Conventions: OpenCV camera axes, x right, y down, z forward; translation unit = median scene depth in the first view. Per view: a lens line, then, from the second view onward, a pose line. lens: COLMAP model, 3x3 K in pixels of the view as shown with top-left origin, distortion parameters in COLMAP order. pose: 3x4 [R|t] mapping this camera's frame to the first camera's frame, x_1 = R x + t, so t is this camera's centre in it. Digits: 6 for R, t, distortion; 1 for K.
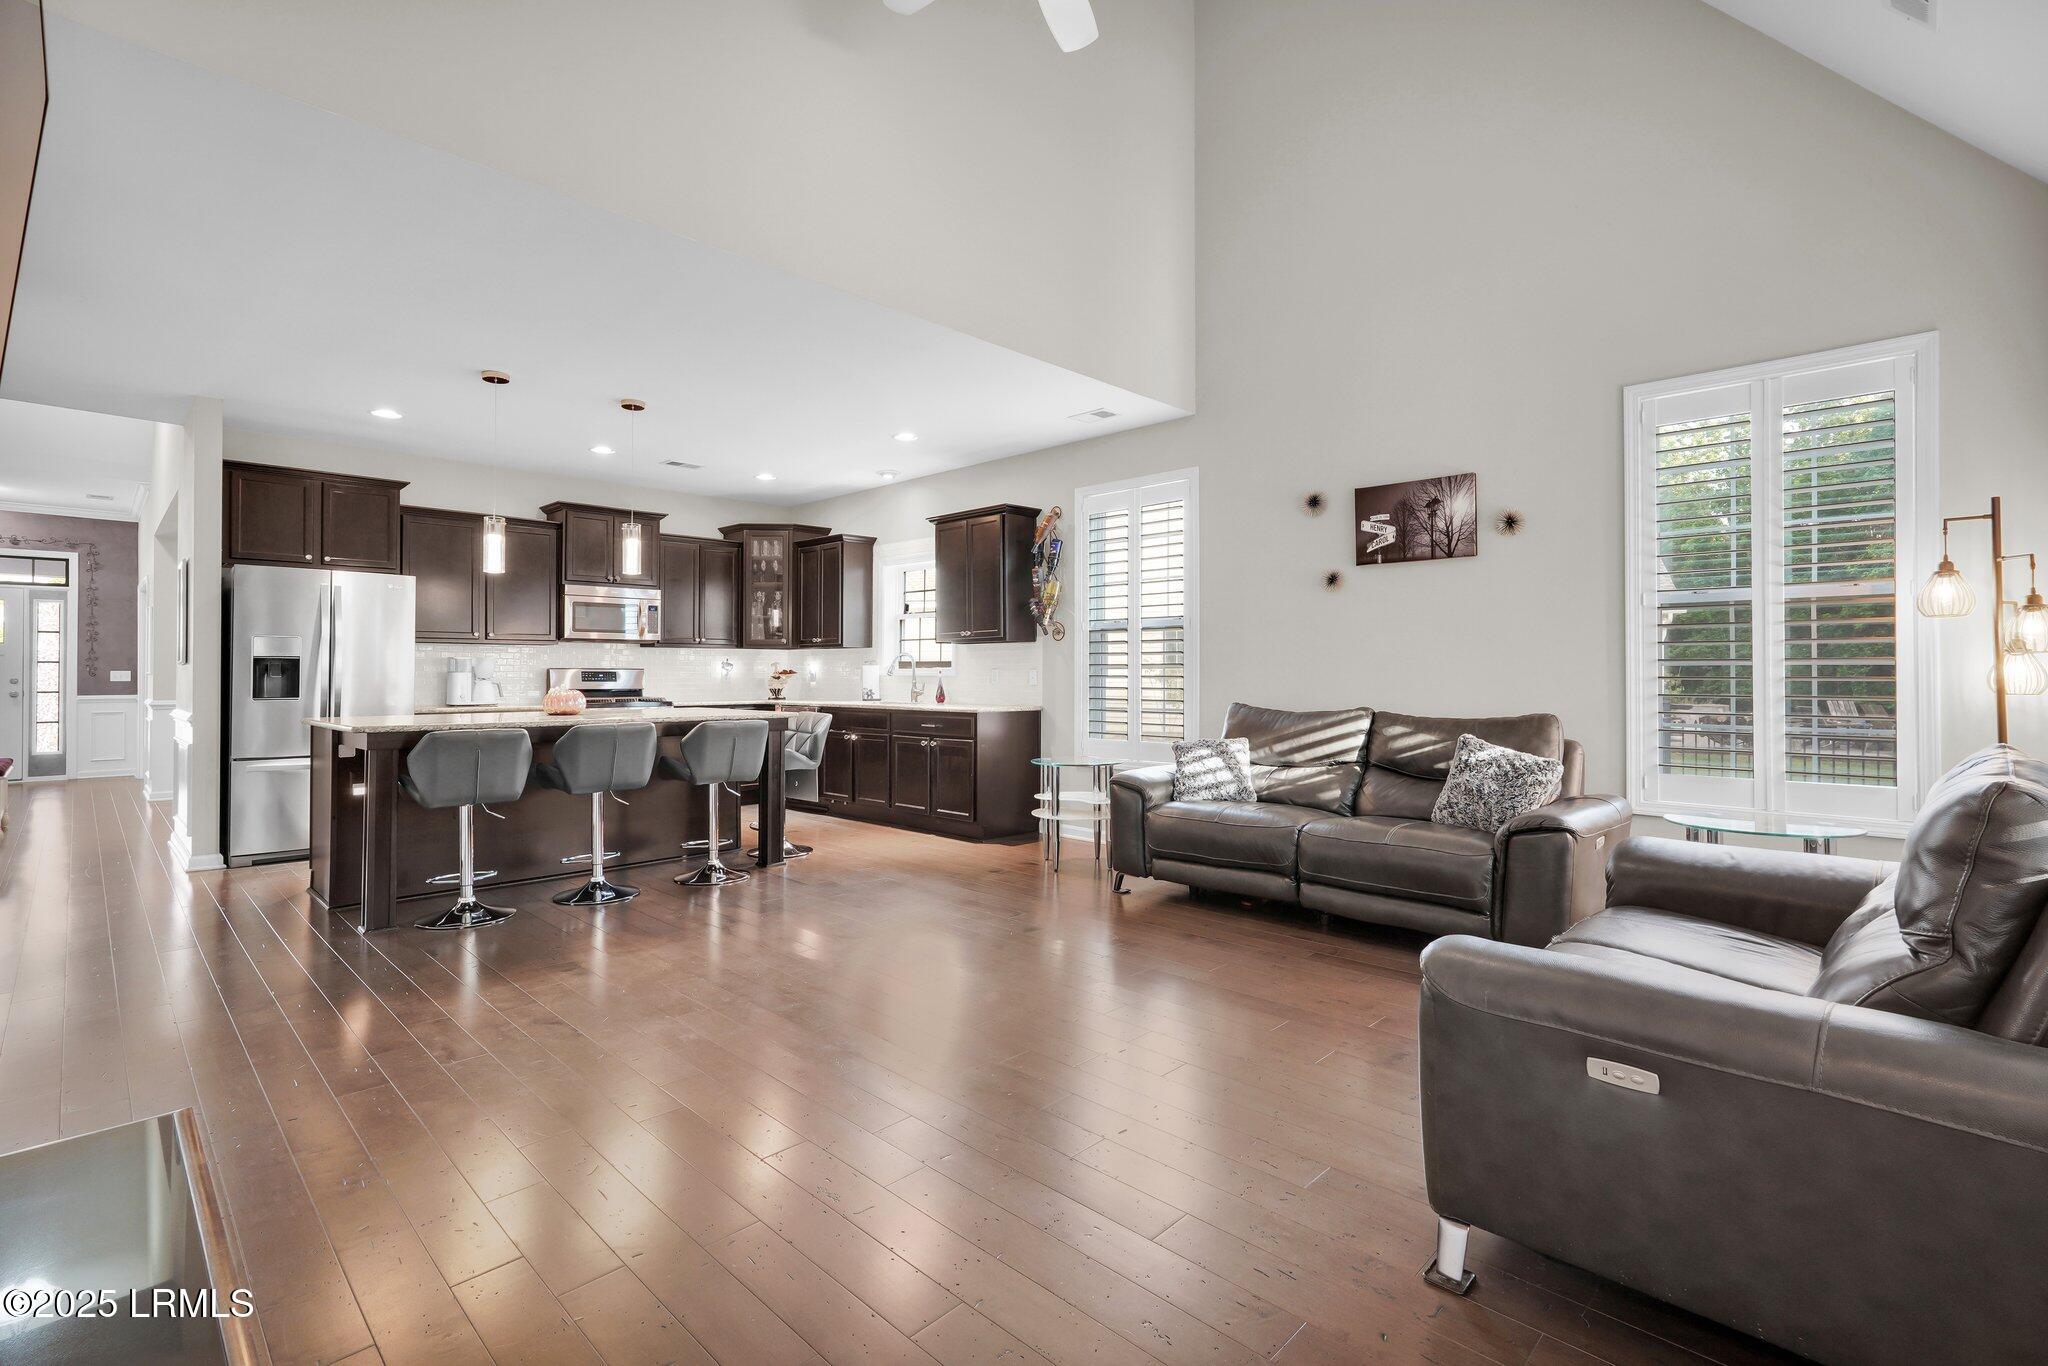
lens RADIAL K [[922.0, 0, 1030.5], [0, 922.0, 664.6], [0, 0, 1]] dist [-0.007101, 0.004246]
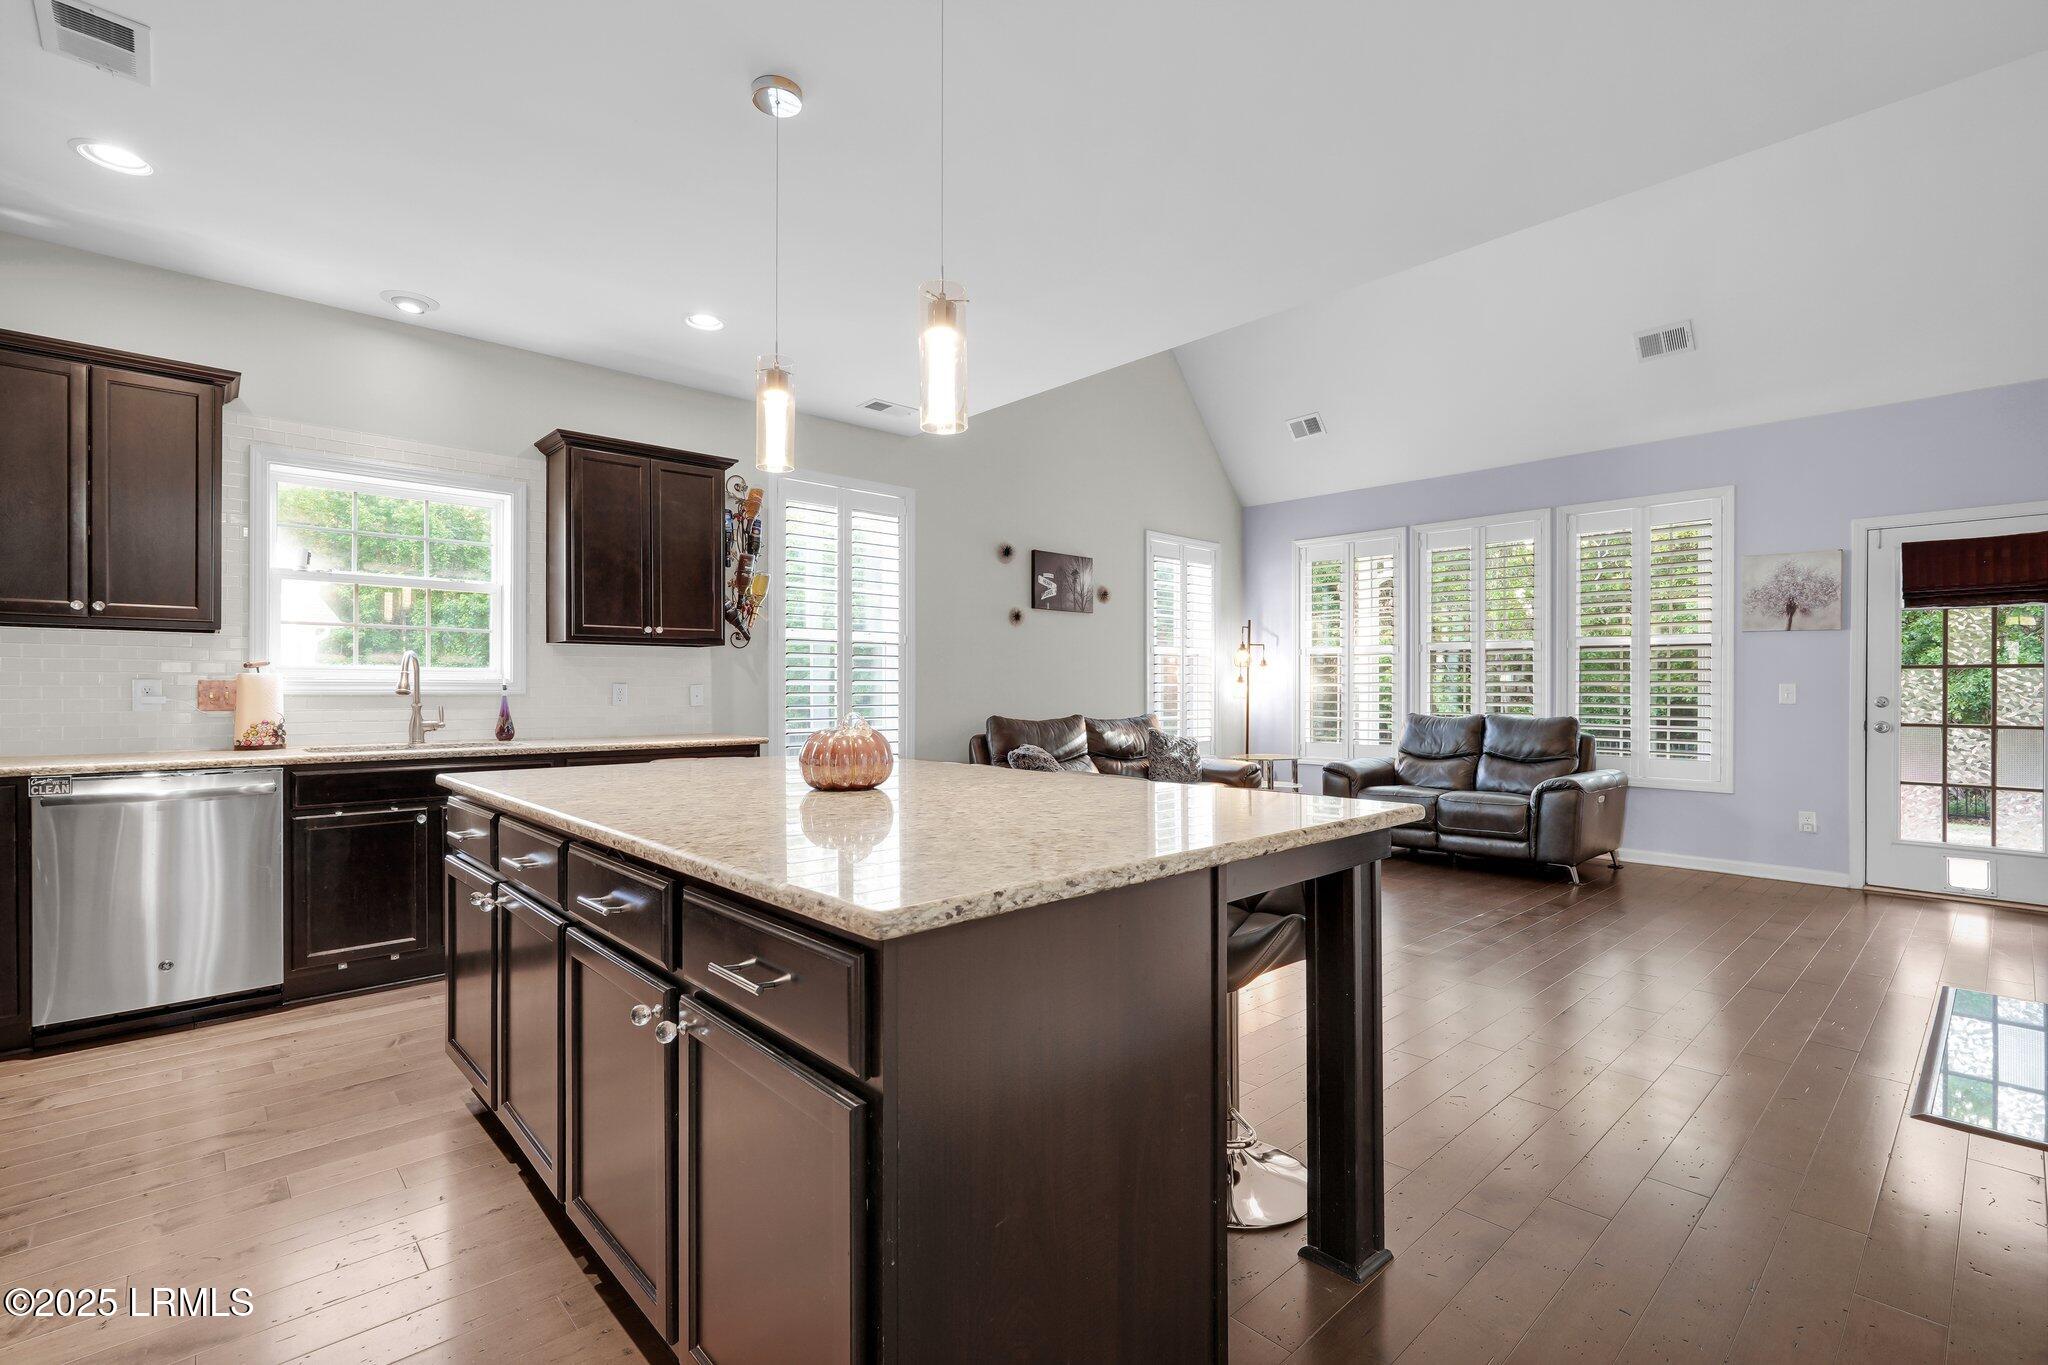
lens RADIAL K [[922.0, 0, 1031.6], [0, 922.0, 693.5], [0, 0, 1]] dist [-0.007101, 0.004246]
pose [[0.053266, -0.008069, 0.998548, -0.993187], [-0.013949, 0.999864, 0.008824, 0.002771], [-0.998483, -0.014398, 0.053147, 0.961748]]
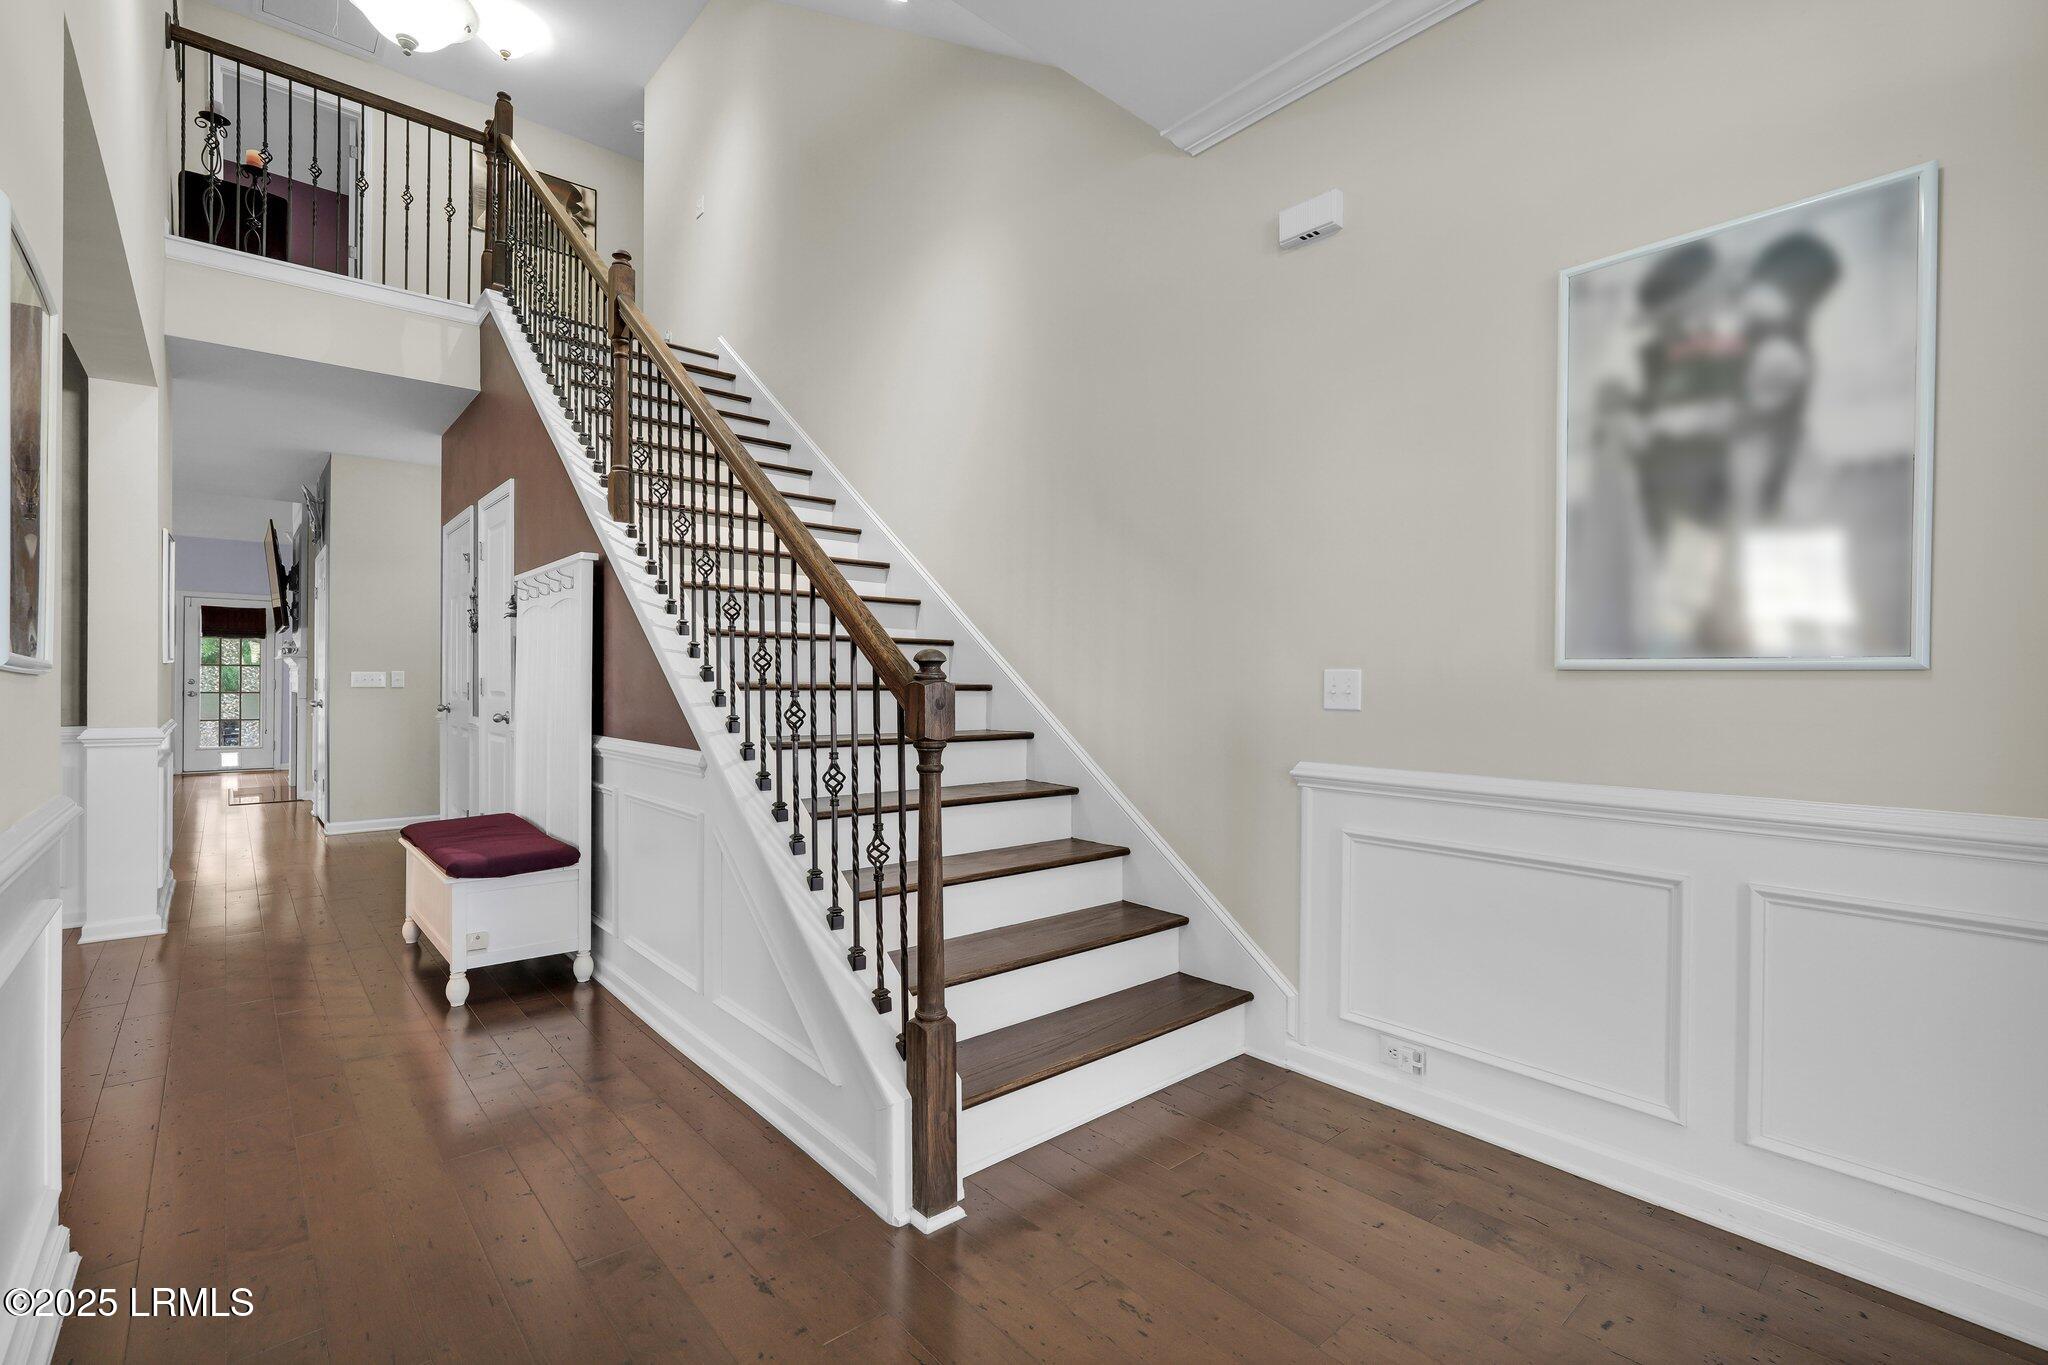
lens RADIAL K [[922.0, 0, 1023.5], [0, 922.0, 682.6], [0, 0, 1]] dist [-0.007101, 0.004246]
pose [[-0.995363, -0.006754, 0.095953, -2.081339], [-0.008435, 0.999818, -0.017124, 0.031982], [-0.095820, -0.017854, -0.995239, 2.044029]]
